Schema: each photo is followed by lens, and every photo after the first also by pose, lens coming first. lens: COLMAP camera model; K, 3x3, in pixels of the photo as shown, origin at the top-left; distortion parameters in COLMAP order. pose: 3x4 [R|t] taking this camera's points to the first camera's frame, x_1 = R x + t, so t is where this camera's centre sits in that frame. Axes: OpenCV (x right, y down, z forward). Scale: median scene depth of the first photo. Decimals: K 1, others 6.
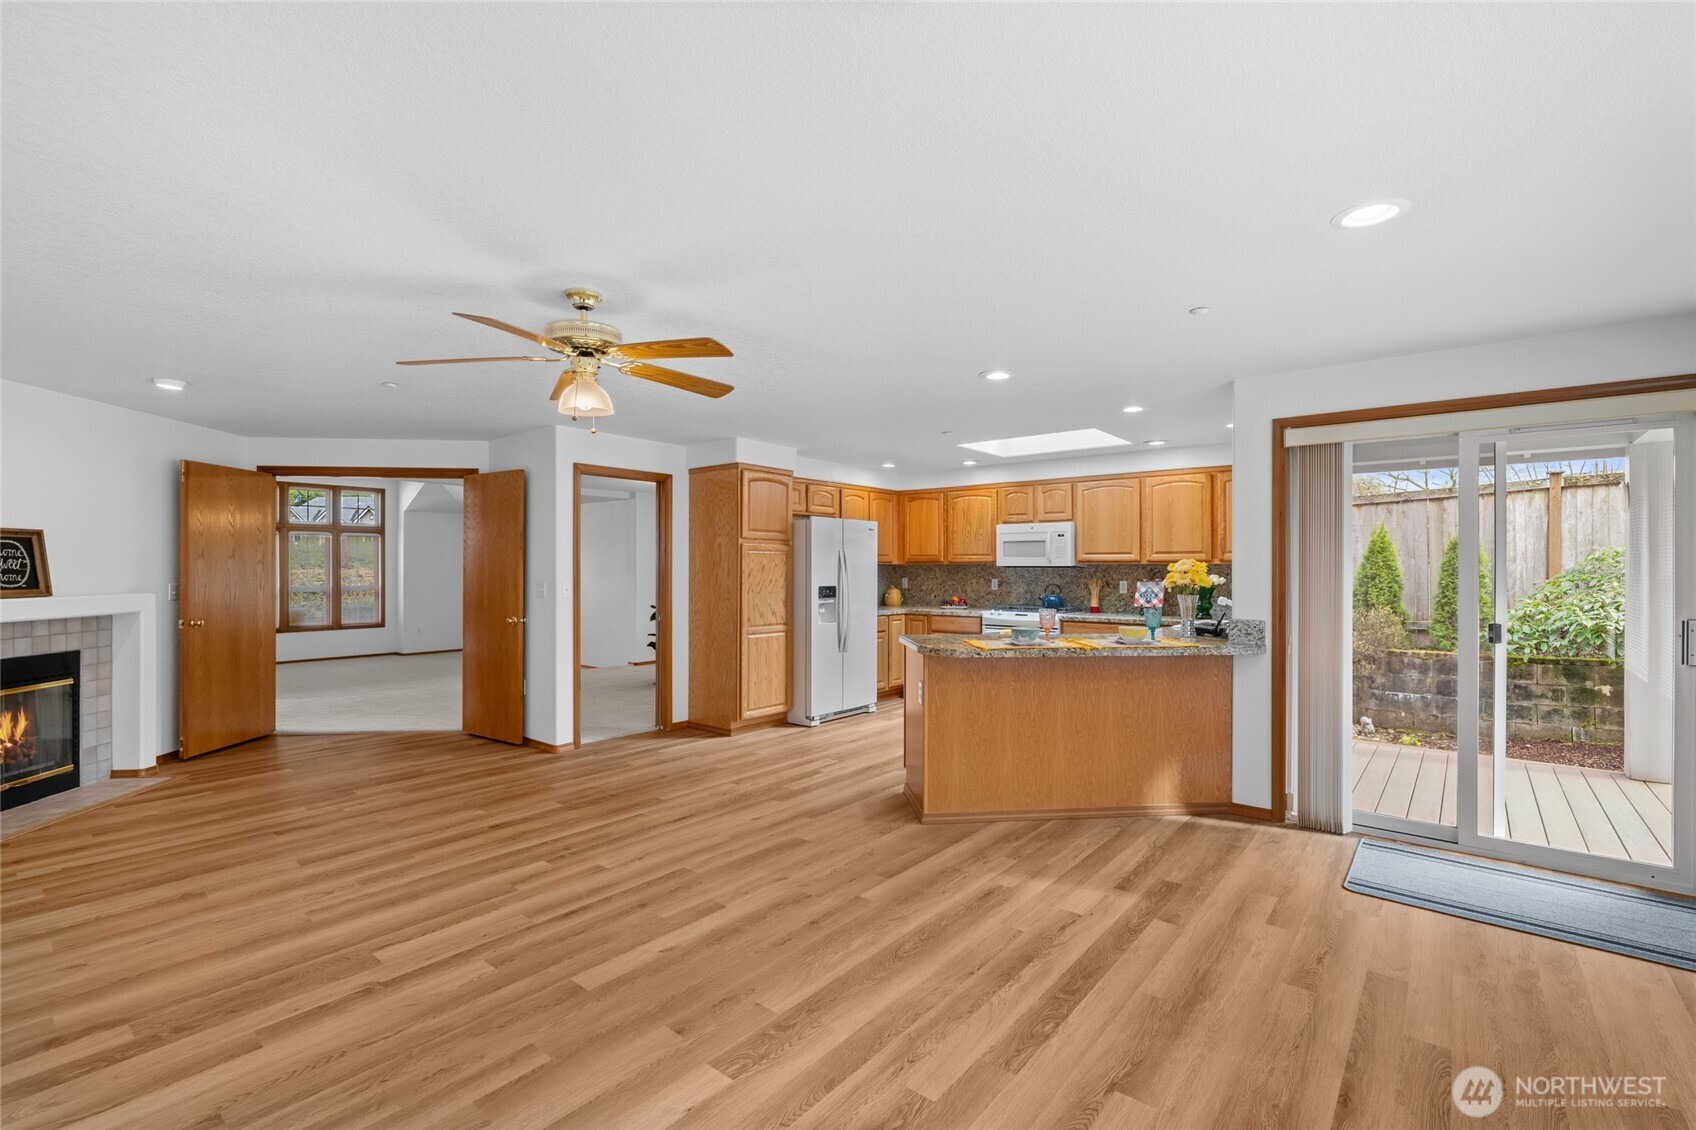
lens RADIAL K [[747.9, 0, 849.6], [0, 747.9, 566.5], [0, 0, 1]] dist [-0.005755, 0.001638]
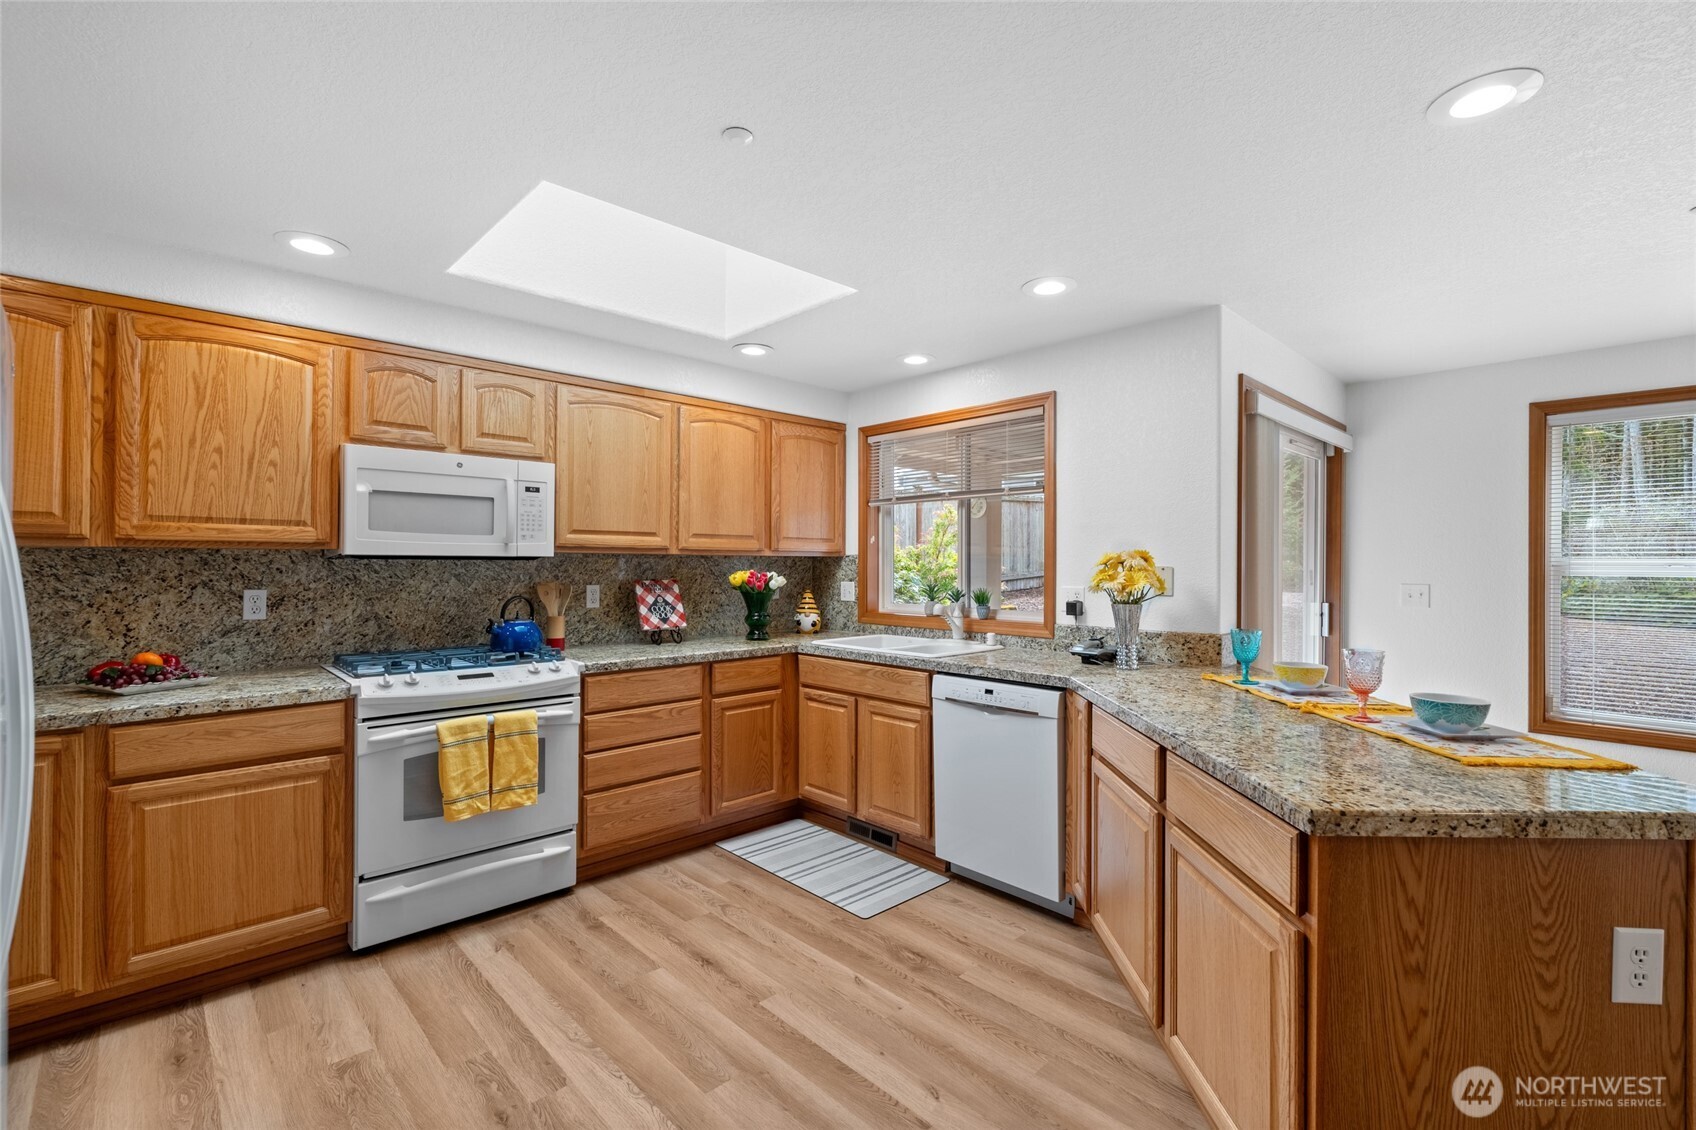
lens RADIAL K [[747.9, 0, 850.0], [0, 747.9, 558.9], [0, 0, 1]] dist [-0.005755, 0.001638]
pose [[0.125290, 0.005454, 0.992105, -0.159329], [-0.005216, 0.999975, -0.004839, 0.002346], [-0.992106, -0.004569, 0.125315, 0.809291]]
